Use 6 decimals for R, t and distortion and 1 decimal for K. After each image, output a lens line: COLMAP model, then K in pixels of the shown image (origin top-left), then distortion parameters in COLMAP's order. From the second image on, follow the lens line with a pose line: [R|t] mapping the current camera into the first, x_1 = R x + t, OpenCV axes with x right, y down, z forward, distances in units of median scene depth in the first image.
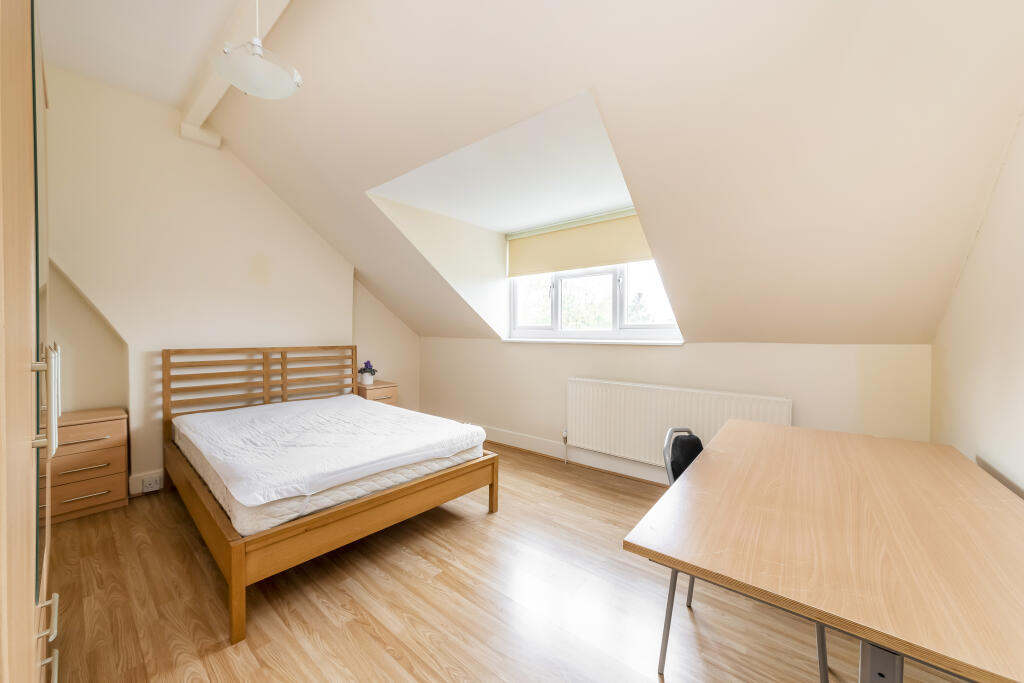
lens RADIAL K [[375.6, 0, 510.3], [0, 375.6, 338.9], [0, 0, 1]] dist [-0.000278, 0.000102]
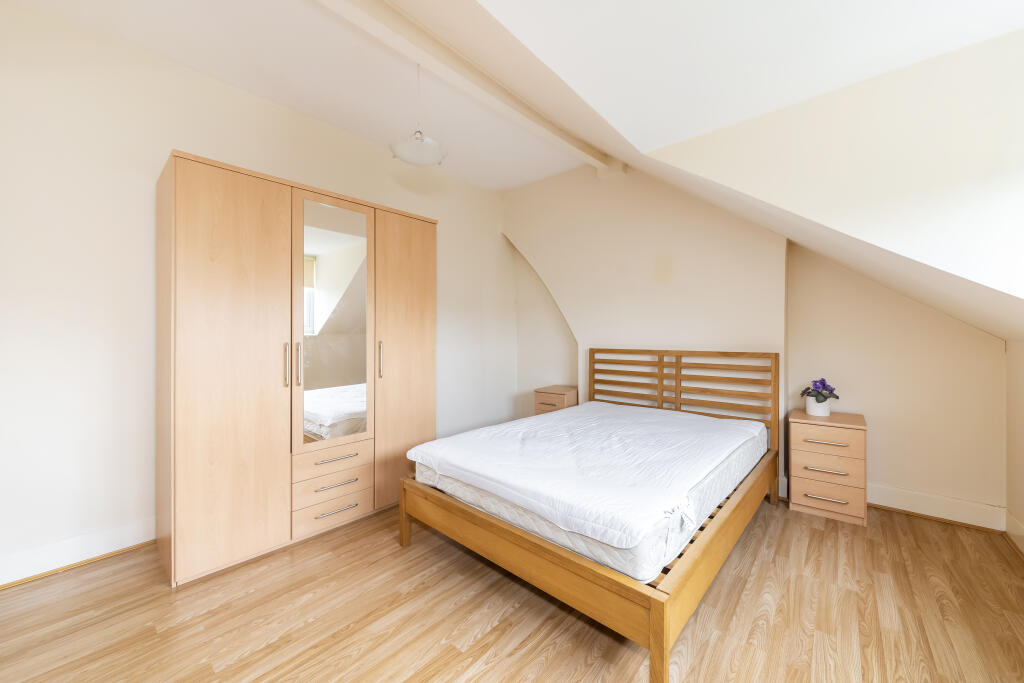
lens RADIAL K [[375.6, 0, 510.3], [0, 375.6, 338.9], [0, 0, 1]] dist [-0.000278, 0.000102]
pose [[-0.013356, 0.005068, -0.999898, 0.444629], [-0.009962, 0.999937, 0.005201, -0.008909], [0.999861, 0.010031, -0.013305, 0.867860]]
